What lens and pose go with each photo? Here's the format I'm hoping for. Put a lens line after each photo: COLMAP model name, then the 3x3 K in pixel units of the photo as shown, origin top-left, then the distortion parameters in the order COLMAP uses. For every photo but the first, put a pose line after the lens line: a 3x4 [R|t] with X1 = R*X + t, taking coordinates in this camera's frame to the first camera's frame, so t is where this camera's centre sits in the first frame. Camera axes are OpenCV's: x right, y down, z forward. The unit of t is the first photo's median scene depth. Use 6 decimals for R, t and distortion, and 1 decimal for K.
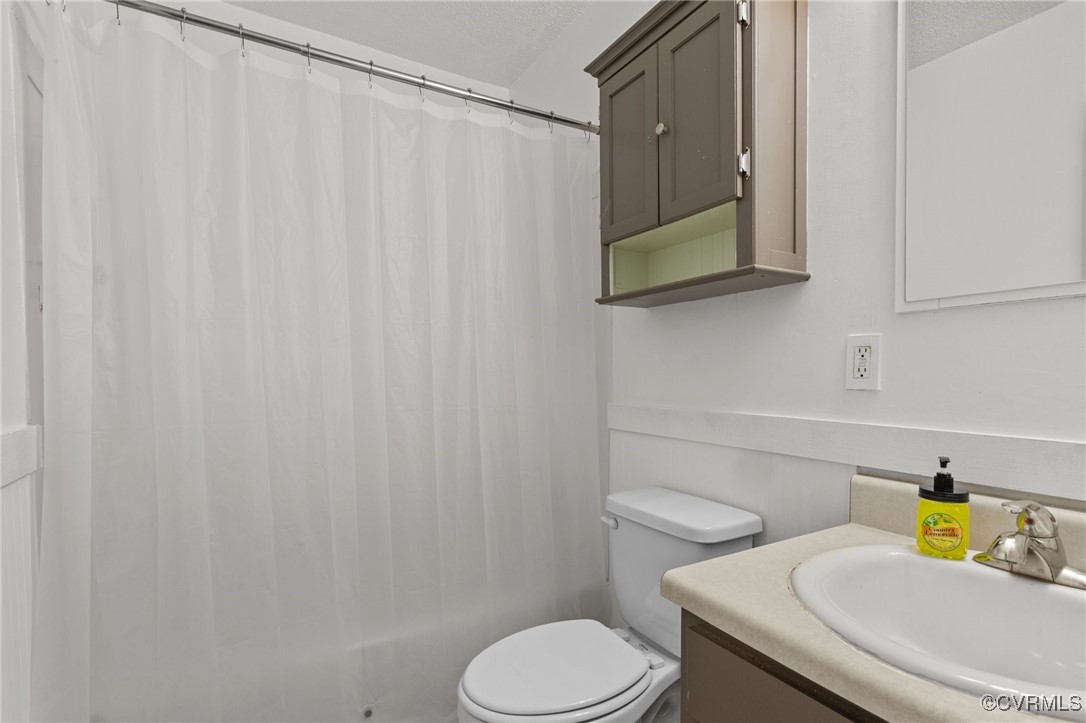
lens RADIAL K [[514.7, 0, 559.0], [0, 514.7, 359.9], [0, 0, 1]] dist [-0.000119, -0.000051]
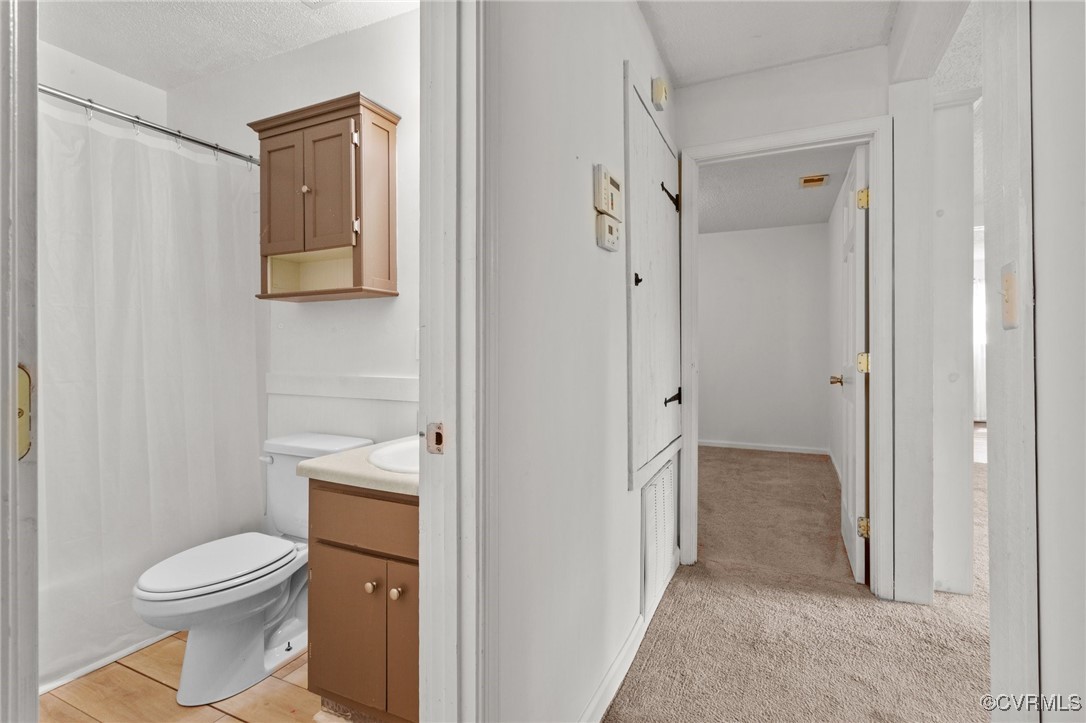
lens RADIAL K [[521.4, 0, 543.9], [0, 521.4, 349.2], [0, 0, 1]] dist [0.001725, 0.000186]
pose [[0.838099, 0.002516, 0.545513, -0.042356], [-0.014164, 0.999753, 0.017149, -0.011879], [-0.545335, -0.022100, 0.837927, -0.573046]]
